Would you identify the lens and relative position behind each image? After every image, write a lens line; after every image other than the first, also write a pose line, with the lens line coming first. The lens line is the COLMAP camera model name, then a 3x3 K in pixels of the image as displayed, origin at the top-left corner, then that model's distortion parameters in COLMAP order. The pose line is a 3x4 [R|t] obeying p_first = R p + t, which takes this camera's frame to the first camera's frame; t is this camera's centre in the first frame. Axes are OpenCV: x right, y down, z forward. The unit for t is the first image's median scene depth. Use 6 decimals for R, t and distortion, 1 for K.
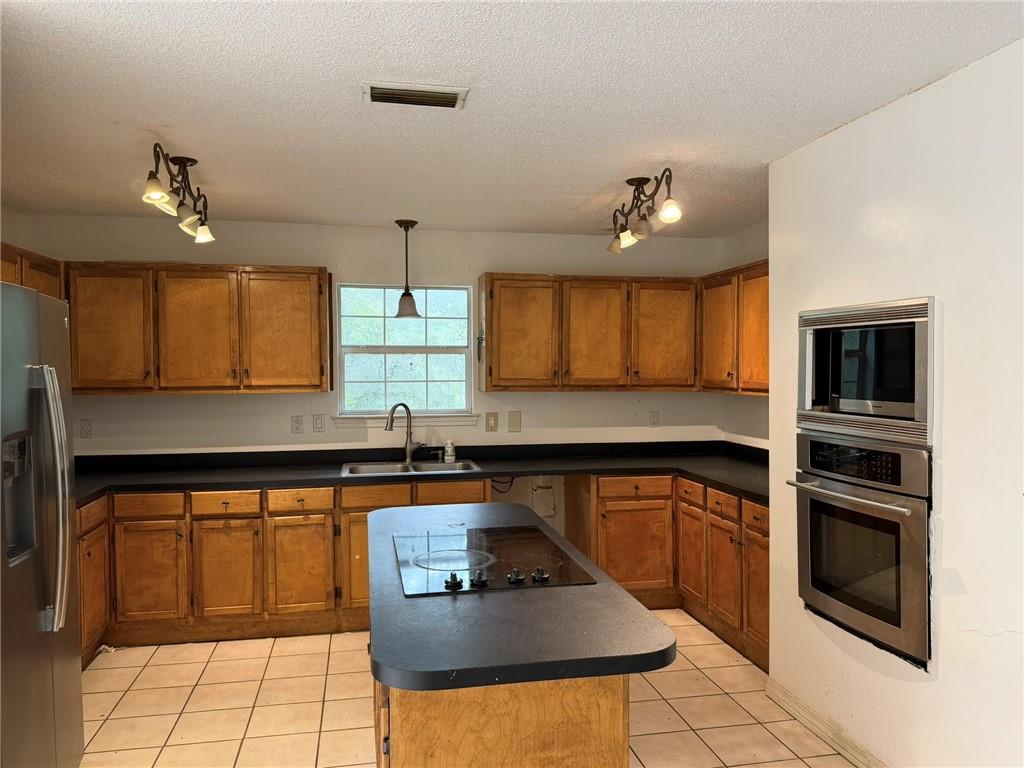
lens RADIAL K [[755.7, 0, 512.0], [0, 755.7, 384.0], [0, 0, 1]] dist [0.039174, -0.005663]
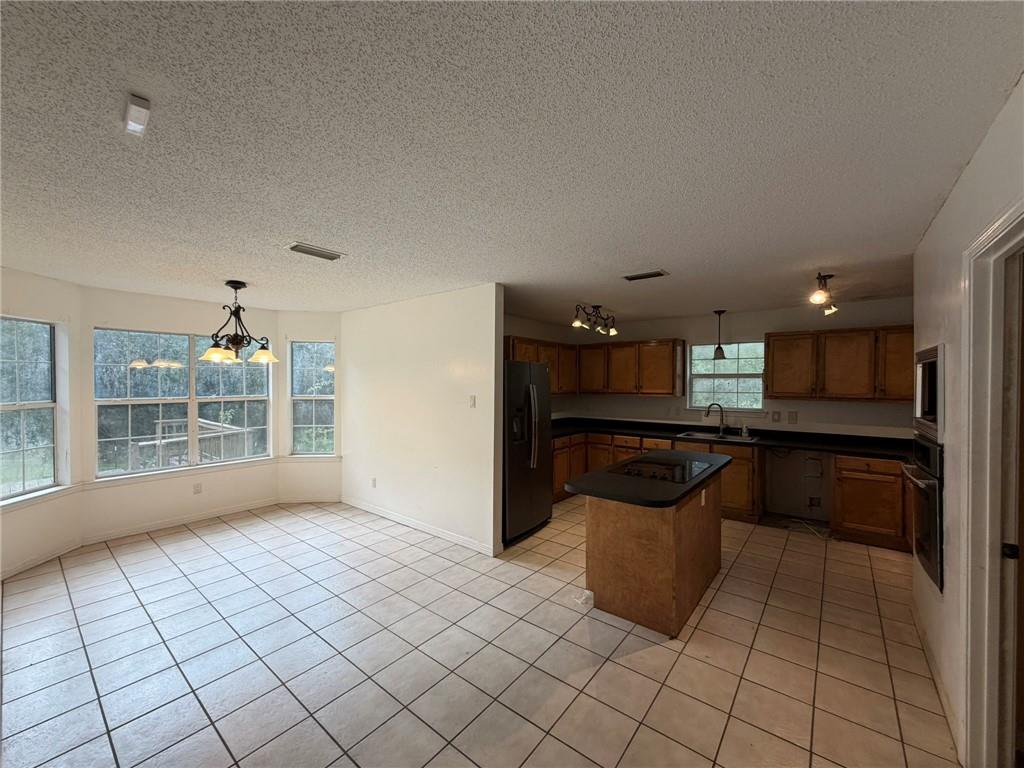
lens RADIAL K [[407.7, 0, 512.0], [0, 407.7, 384.0], [0, 0, 1]] dist [0.002782, 0.000193]
pose [[0.638143, 0.007716, -0.769879, 0.327963], [-0.020876, 0.999756, -0.007284, -0.006311], [0.769634, 0.020720, 0.638149, -0.082478]]
